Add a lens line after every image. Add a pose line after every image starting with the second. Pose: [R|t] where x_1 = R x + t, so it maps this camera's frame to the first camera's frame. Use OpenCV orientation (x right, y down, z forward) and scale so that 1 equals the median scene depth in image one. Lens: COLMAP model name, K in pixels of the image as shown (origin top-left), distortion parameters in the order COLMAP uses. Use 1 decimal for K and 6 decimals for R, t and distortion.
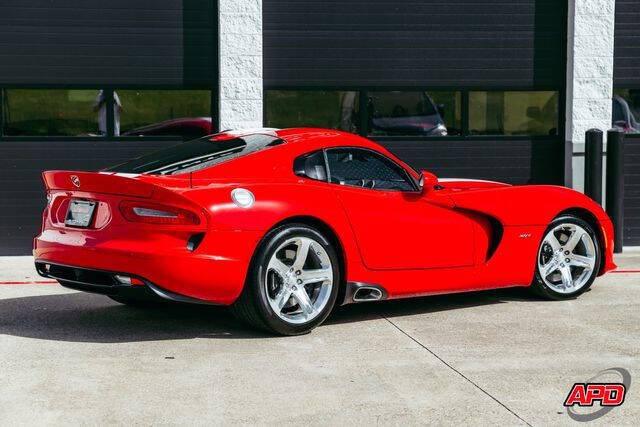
lens RADIAL K [[1379.6, 0, 321.5], [0, 1379.6, 214.7], [0, 0, 1]] dist [0.144728, 0.196940]
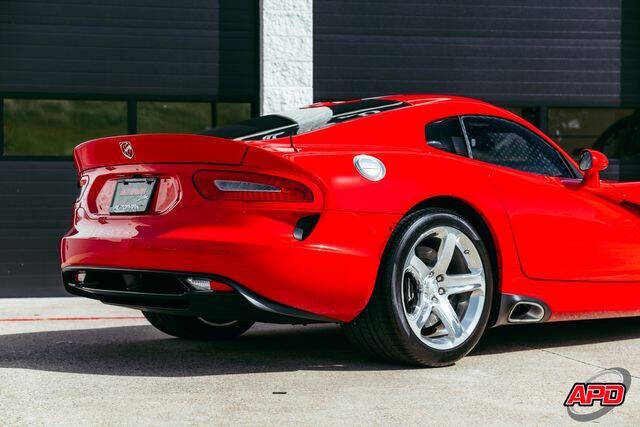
lens RADIAL K [[1254.3, 0, 329.5], [0, 1254.3, 229.9], [0, 0, 1]] dist [0.150065, 0.276989]
pose [[0.999057, -0.000452, 0.043410, -0.101578], [0.003155, 0.998057, -0.062222, 0.057059], [-0.043297, 0.062300, 0.997118, 0.355483]]
